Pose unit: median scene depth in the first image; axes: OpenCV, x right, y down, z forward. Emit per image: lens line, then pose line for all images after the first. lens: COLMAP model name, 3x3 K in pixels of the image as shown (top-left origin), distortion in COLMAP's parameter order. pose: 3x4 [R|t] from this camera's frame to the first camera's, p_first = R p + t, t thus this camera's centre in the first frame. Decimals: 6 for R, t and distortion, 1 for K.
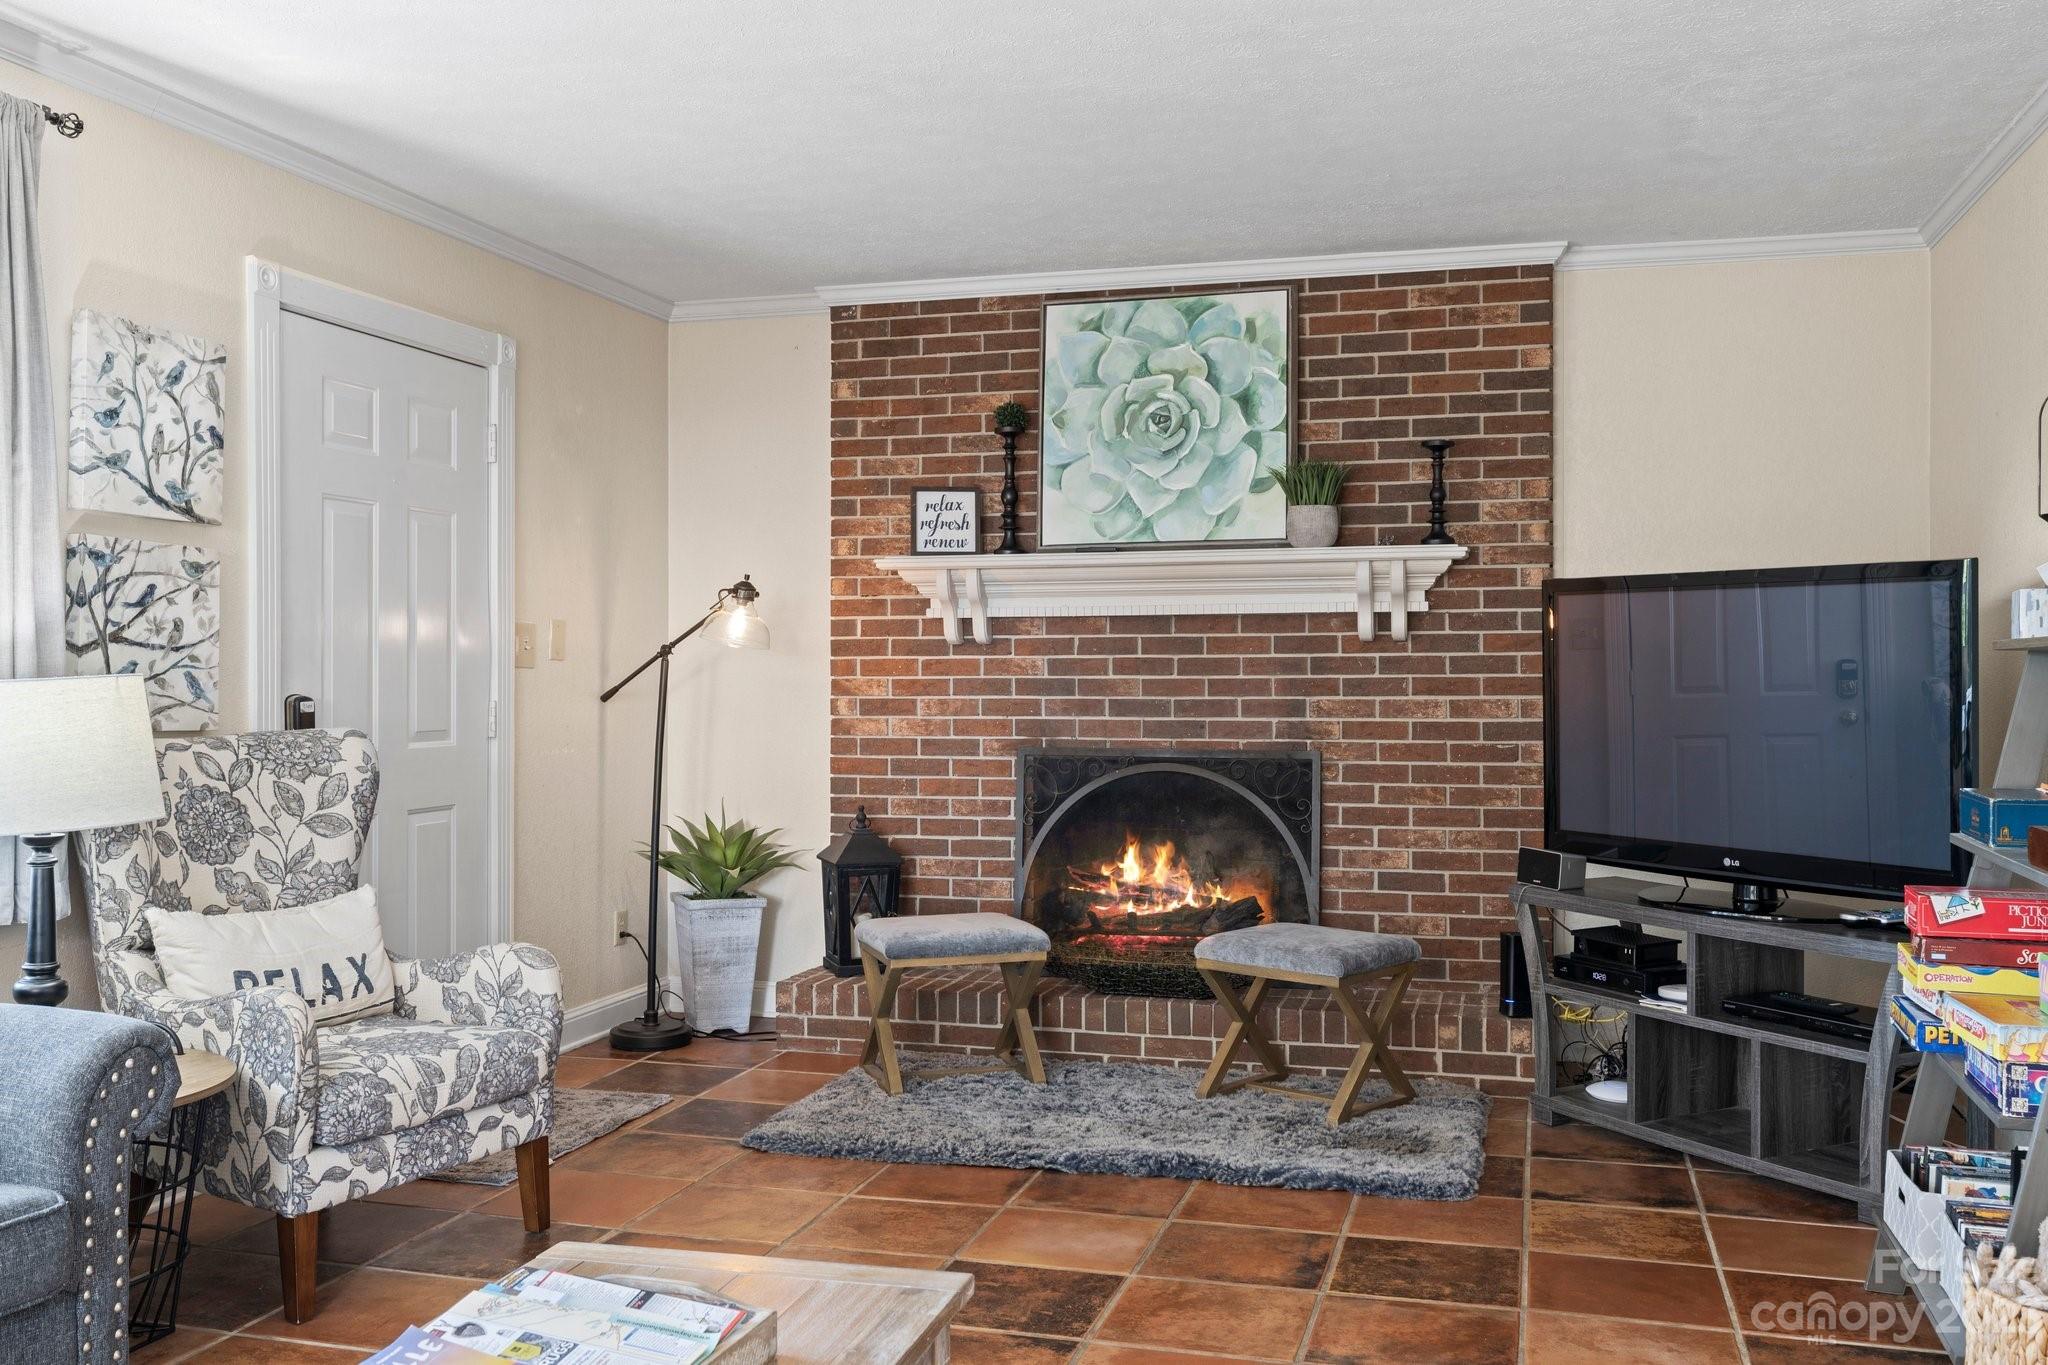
lens RADIAL K [[1827.4, 0, 1030.3], [0, 1827.4, 679.0], [0, 0, 1]] dist [-0.009002, -0.007118]
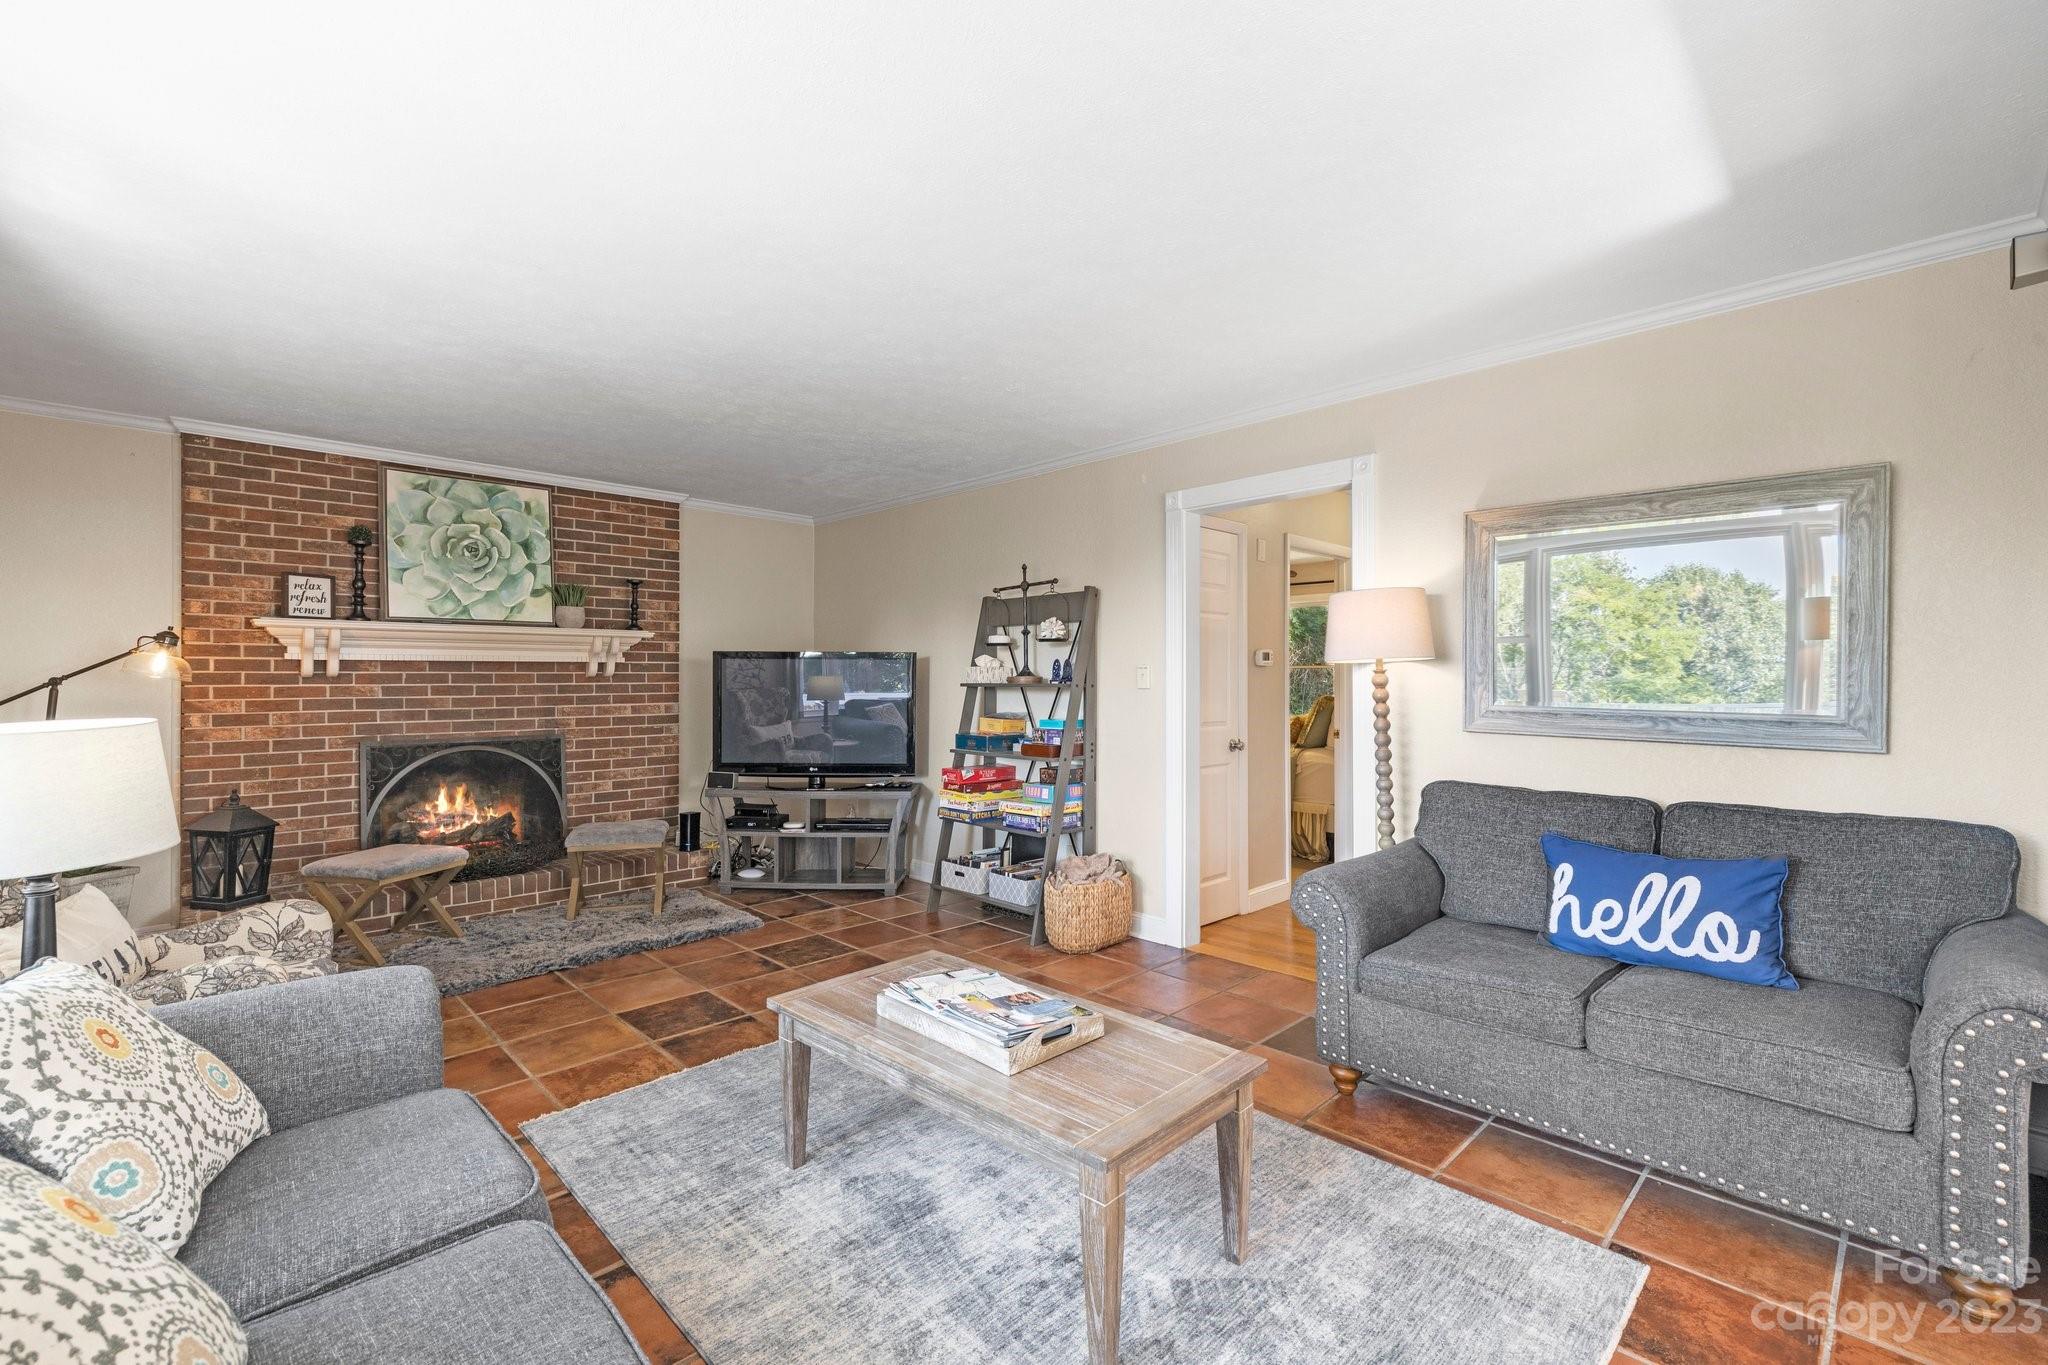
lens RADIAL K [[874.7, 0, 1032.3], [0, 874.7, 681.0], [0, 0, 1]] dist [0.001700, 0.000370]
pose [[0.492802, -0.000877, 0.870141, -0.392425], [0.003043, 0.999995, -0.000716, -0.013796], [-0.870136, 0.003001, 0.492802, 0.118669]]
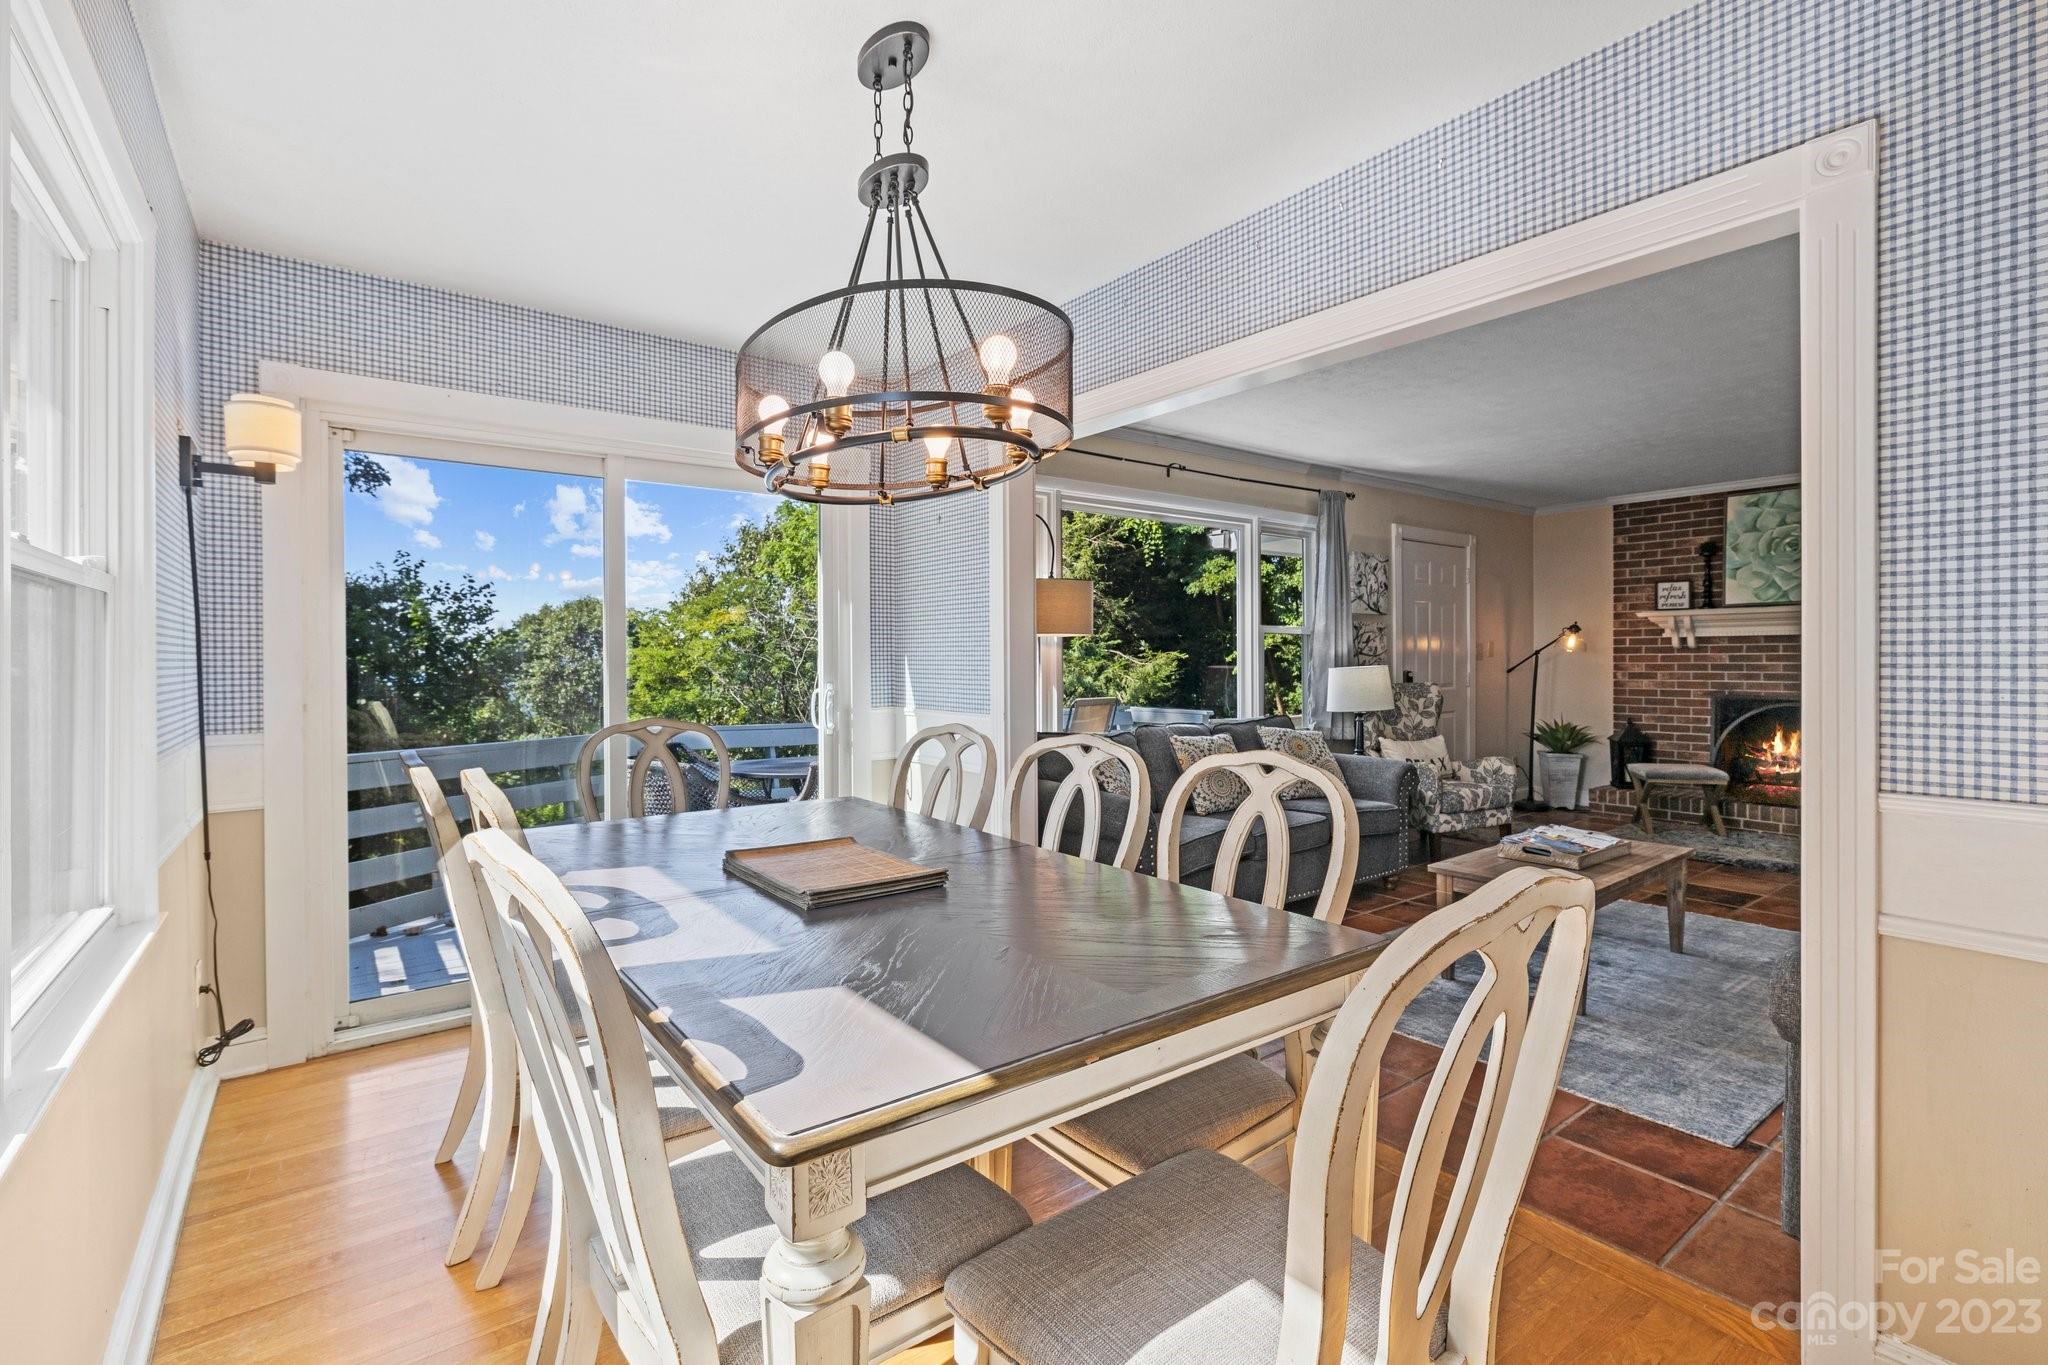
lens RADIAL K [[932.5, 0, 1035.8], [0, 932.5, 661.5], [0, 0, 1]] dist [0.002628, 0.000208]
pose [[0.805579, -0.000698, -0.592488, 0.003954], [0.003750, 0.999985, 0.003920, -0.010785], [0.592477, -0.005380, 0.805570, -0.431746]]
